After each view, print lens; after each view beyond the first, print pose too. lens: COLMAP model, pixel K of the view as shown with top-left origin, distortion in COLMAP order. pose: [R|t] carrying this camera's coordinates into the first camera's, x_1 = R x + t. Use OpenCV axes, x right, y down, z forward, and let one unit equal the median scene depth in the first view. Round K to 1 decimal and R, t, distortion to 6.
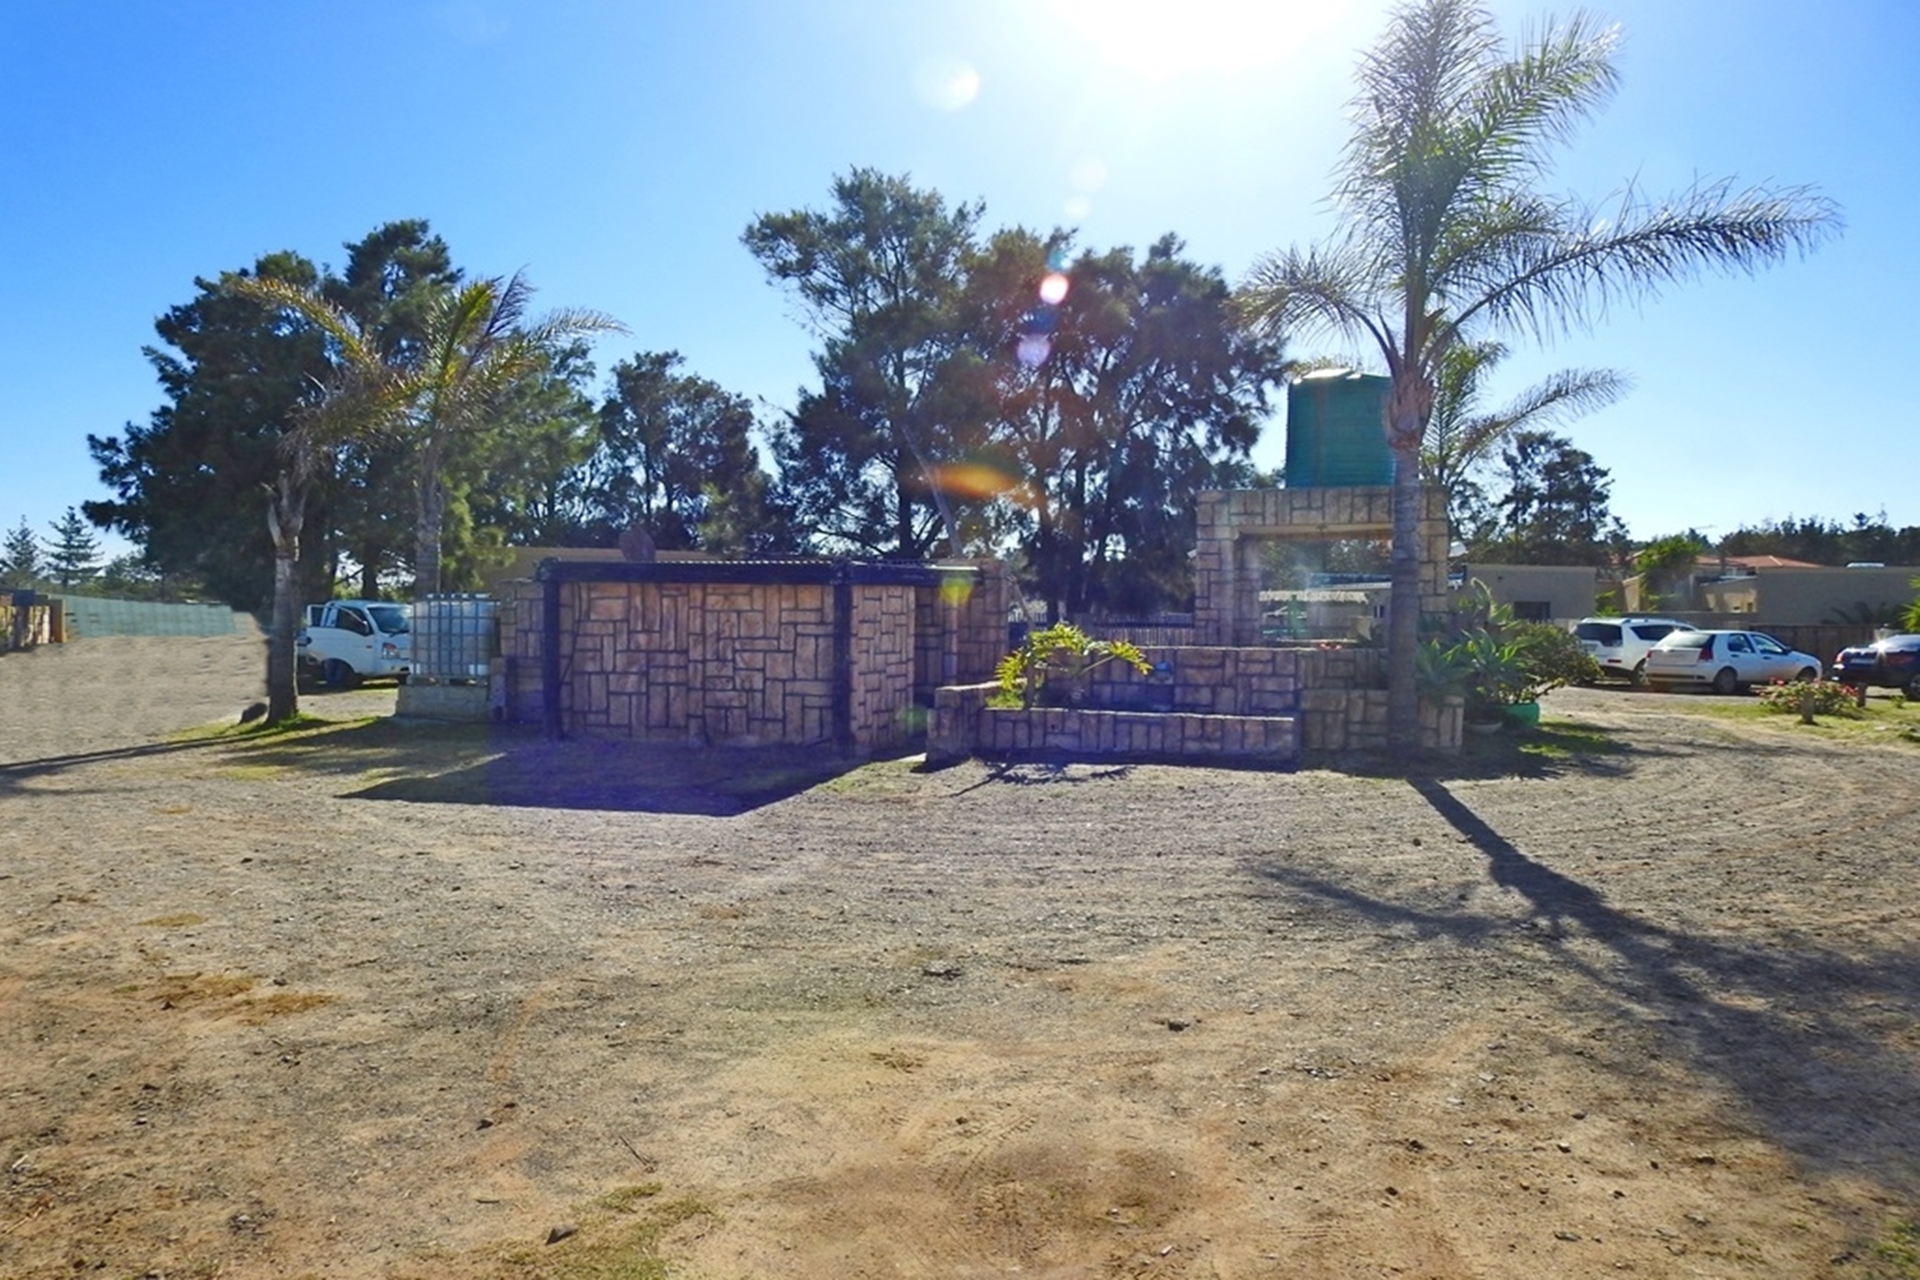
lens RADIAL K [[1362.7, 0, 961.3], [0, 1362.7, 707.3], [0, 0, 1]] dist [-0.000255, -0.000875]
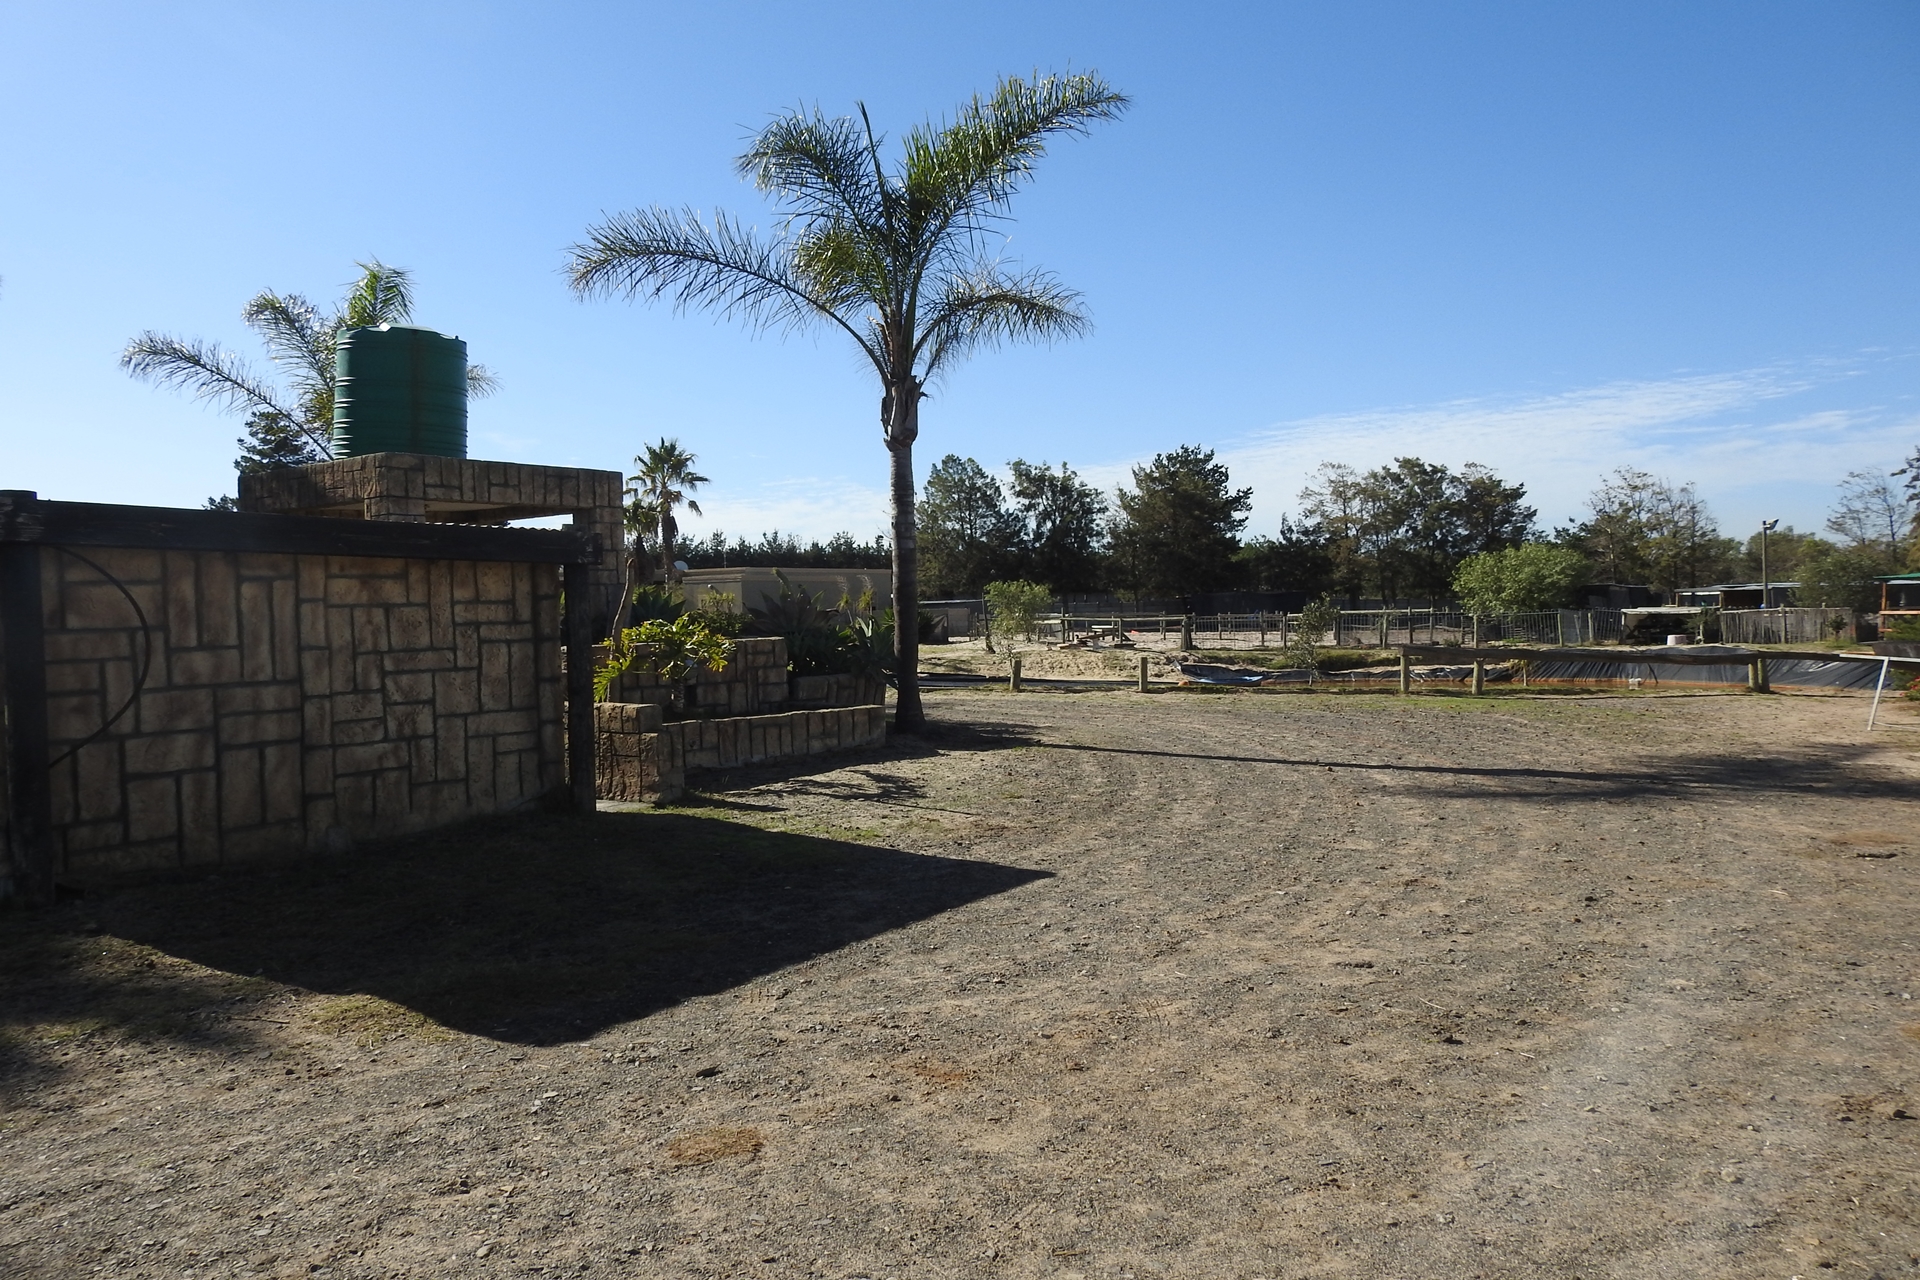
lens RADIAL K [[1362.7, 0, 961.3], [0, 1362.7, 707.3], [0, 0, 1]] dist [-0.000255, -0.000875]
pose [[0.310282, -0.081933, 0.947107, -0.636937], [0.077990, 0.995115, 0.060535, -0.042501], [-0.947440, 0.055082, 0.315156, 0.573844]]
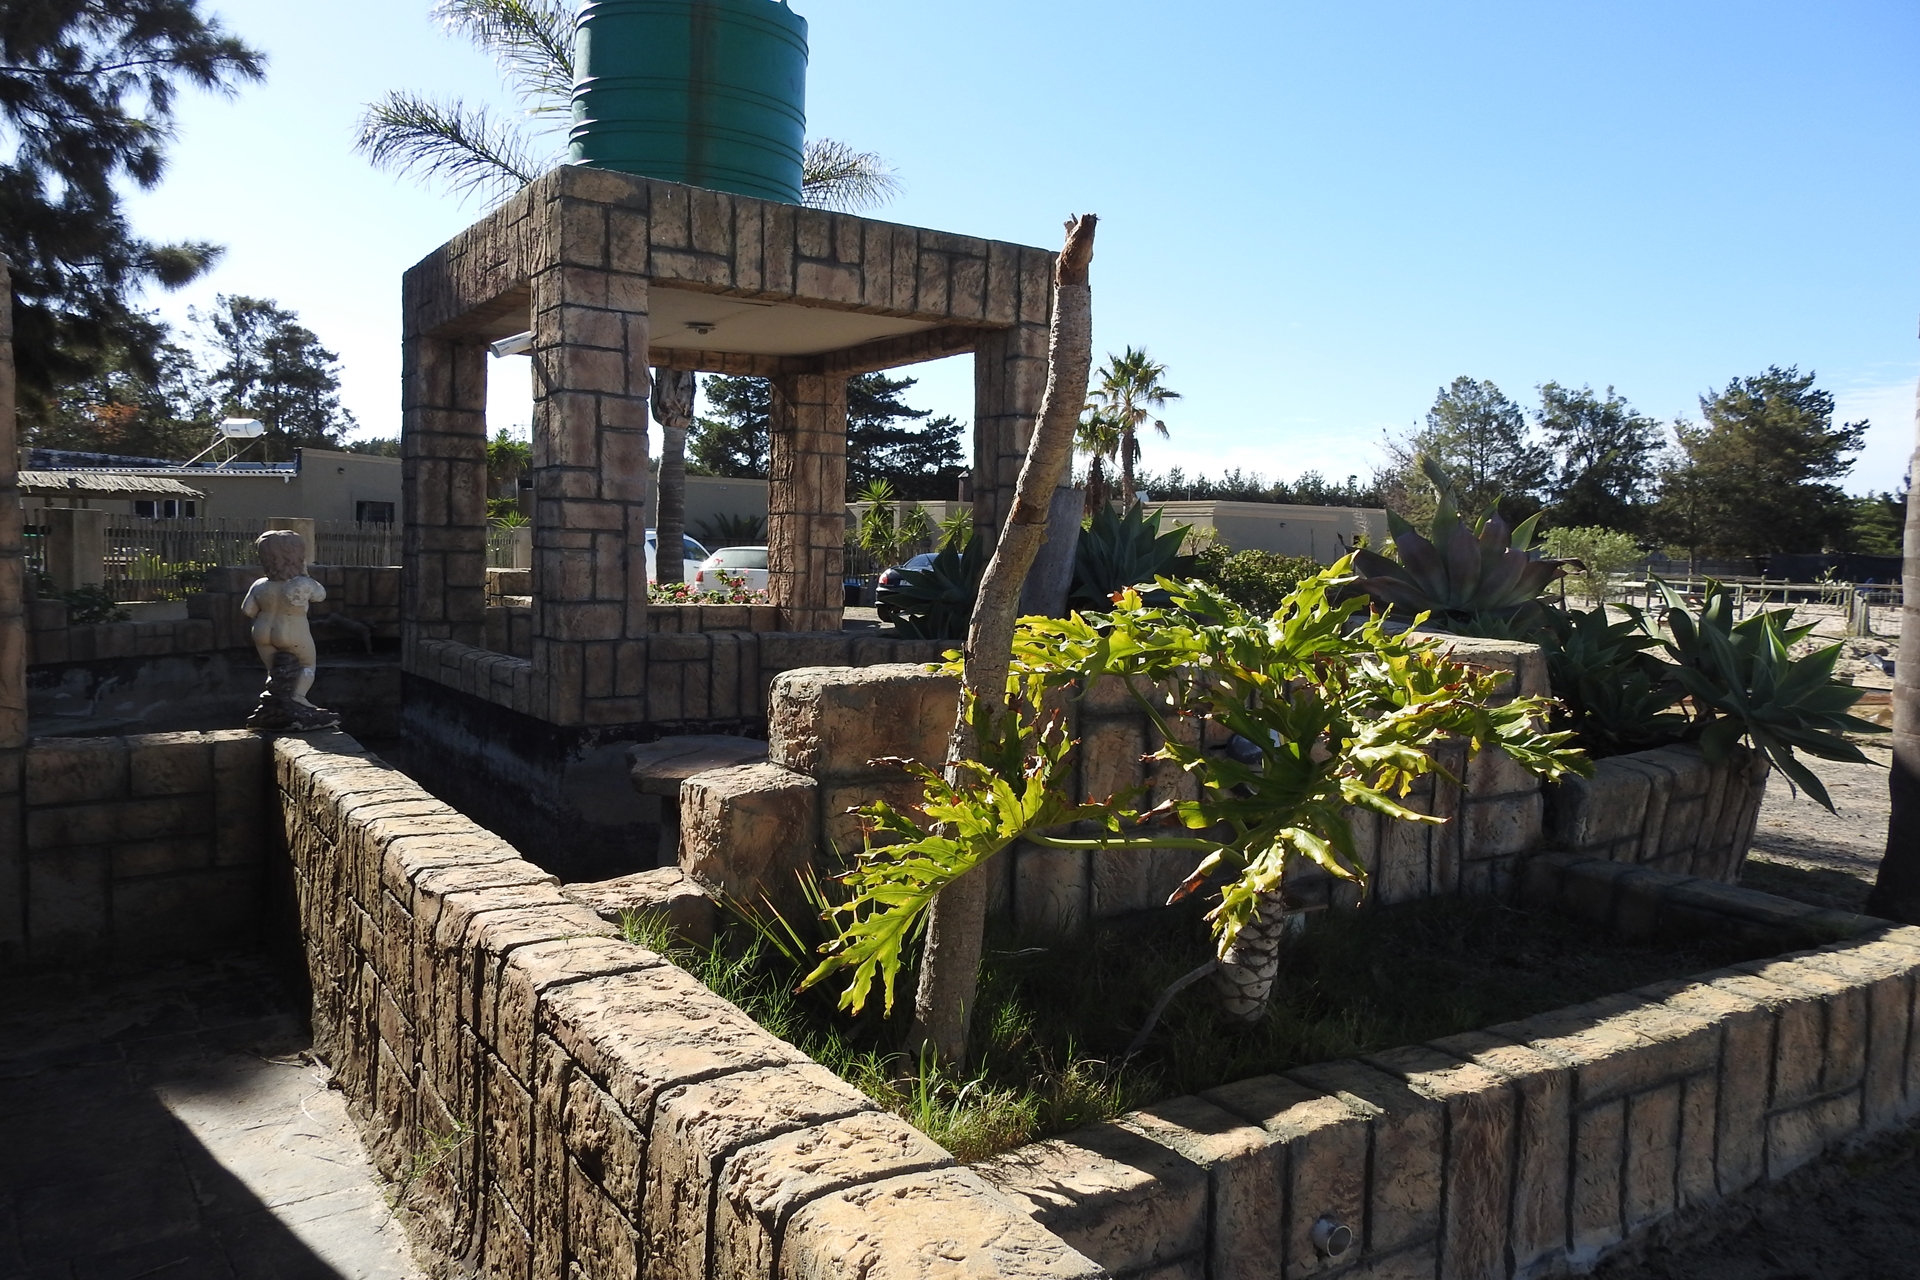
lens RADIAL K [[1362.7, 0, 961.3], [0, 1362.7, 707.3], [0, 0, 1]] dist [-0.000255, -0.000875]
pose [[0.597208, -0.086831, 0.797372, -0.077561], [0.030065, 0.995848, 0.085926, -0.059148], [-0.801523, -0.027343, 0.597339, 0.916263]]
